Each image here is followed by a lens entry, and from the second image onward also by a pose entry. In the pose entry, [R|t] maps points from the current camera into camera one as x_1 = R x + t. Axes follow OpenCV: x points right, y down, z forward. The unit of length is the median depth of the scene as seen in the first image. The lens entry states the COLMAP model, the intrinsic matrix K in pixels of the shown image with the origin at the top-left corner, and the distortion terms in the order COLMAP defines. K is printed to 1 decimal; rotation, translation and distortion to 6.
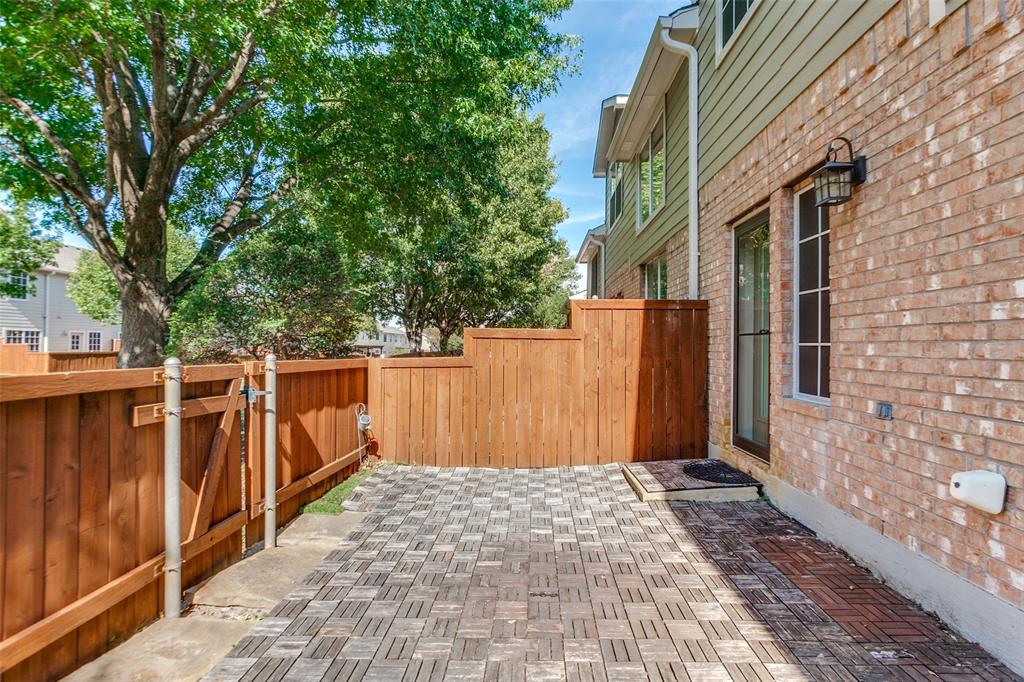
lens RADIAL K [[509.5, 0, 509.5], [0, 509.5, 340.0], [0, 0, 1]] dist [-0.015797, 0.012614]
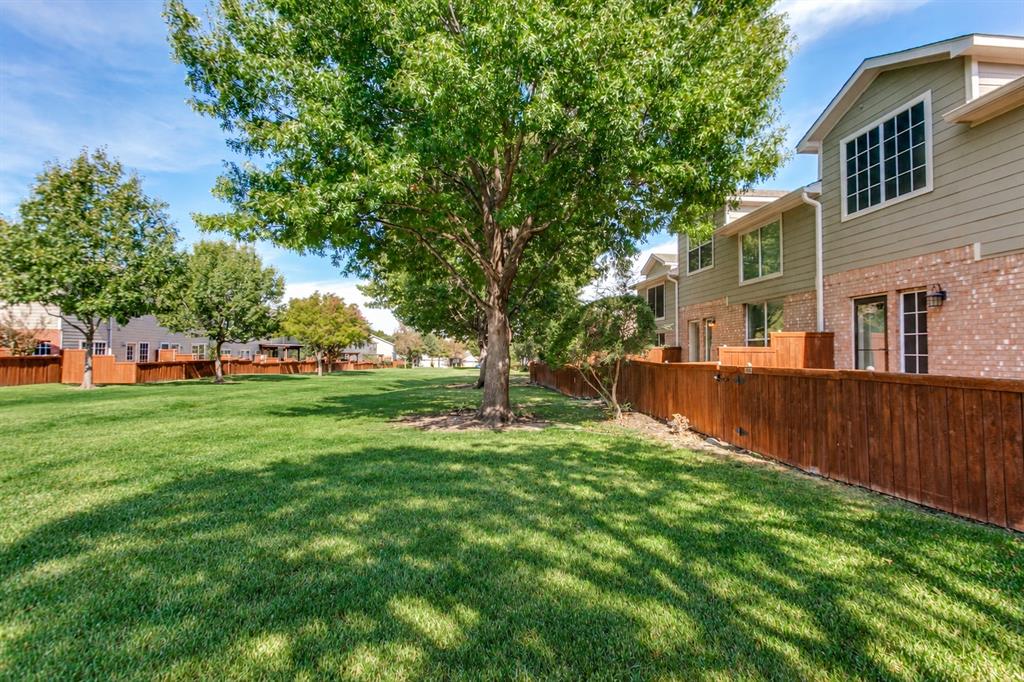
lens RADIAL K [[509.5, 0, 509.5], [0, 509.5, 340.0], [0, 0, 1]] dist [-0.015797, 0.012614]
pose [[0.990086, -0.006113, 0.140330, -2.163650], [0.007366, 0.999937, -0.008413, -0.073903], [-0.140270, 0.009363, 0.990069, -1.513317]]
